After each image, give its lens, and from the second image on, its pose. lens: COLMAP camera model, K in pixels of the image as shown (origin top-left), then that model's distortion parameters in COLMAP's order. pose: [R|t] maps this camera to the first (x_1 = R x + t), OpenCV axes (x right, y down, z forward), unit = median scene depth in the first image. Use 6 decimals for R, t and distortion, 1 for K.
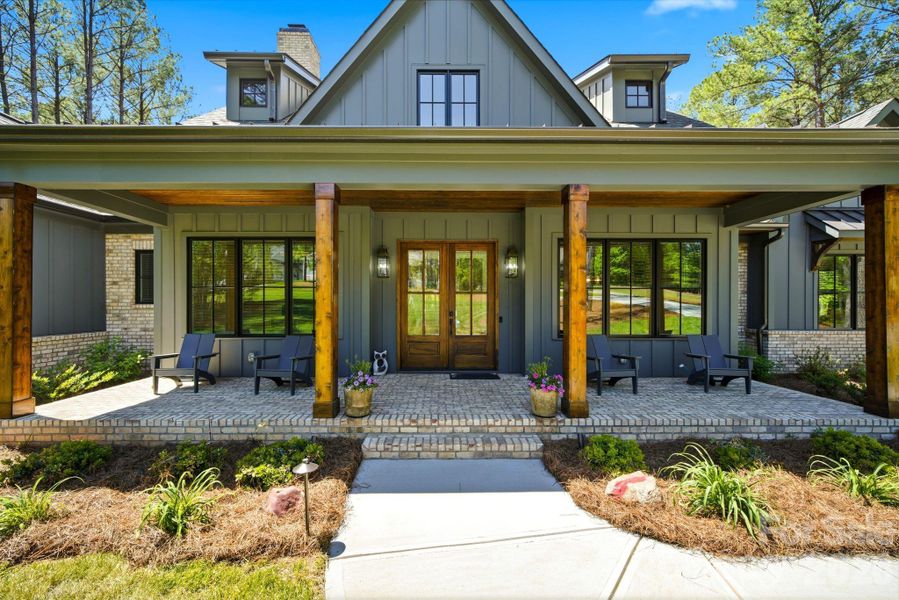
lens RADIAL K [[357.8, 0, 448.3], [0, 357.8, 305.2], [0, 0, 1]] dist [-0.002357, -0.000128]
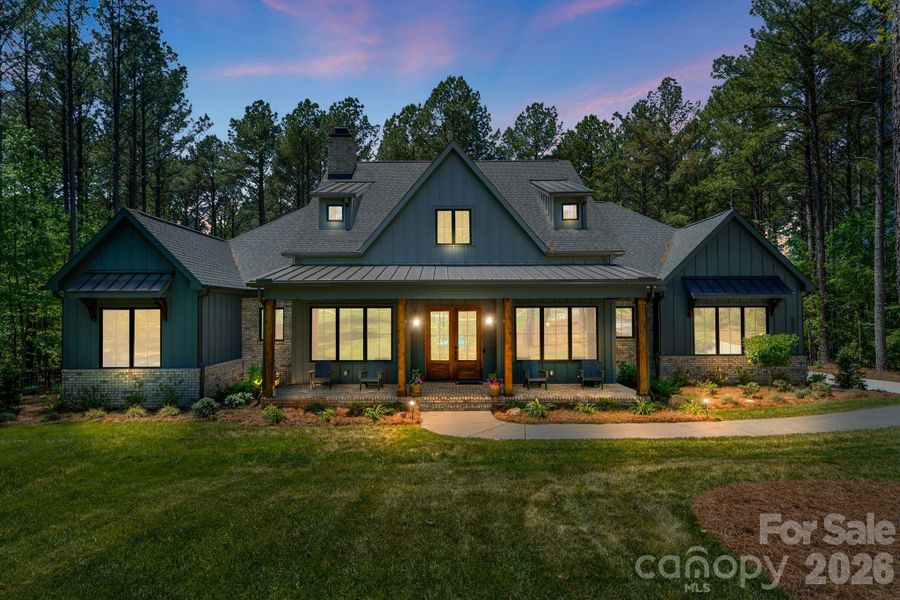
lens RADIAL K [[358.2, 0, 448.8], [0, 358.2, 305.2], [0, 0, 1]] dist [-0.002357, -0.000128]
pose [[0.999811, -0.007116, -0.018096, 0.006922], [0.006088, 0.998398, -0.056252, -0.085789], [0.018467, 0.056131, 0.998253, -0.757322]]
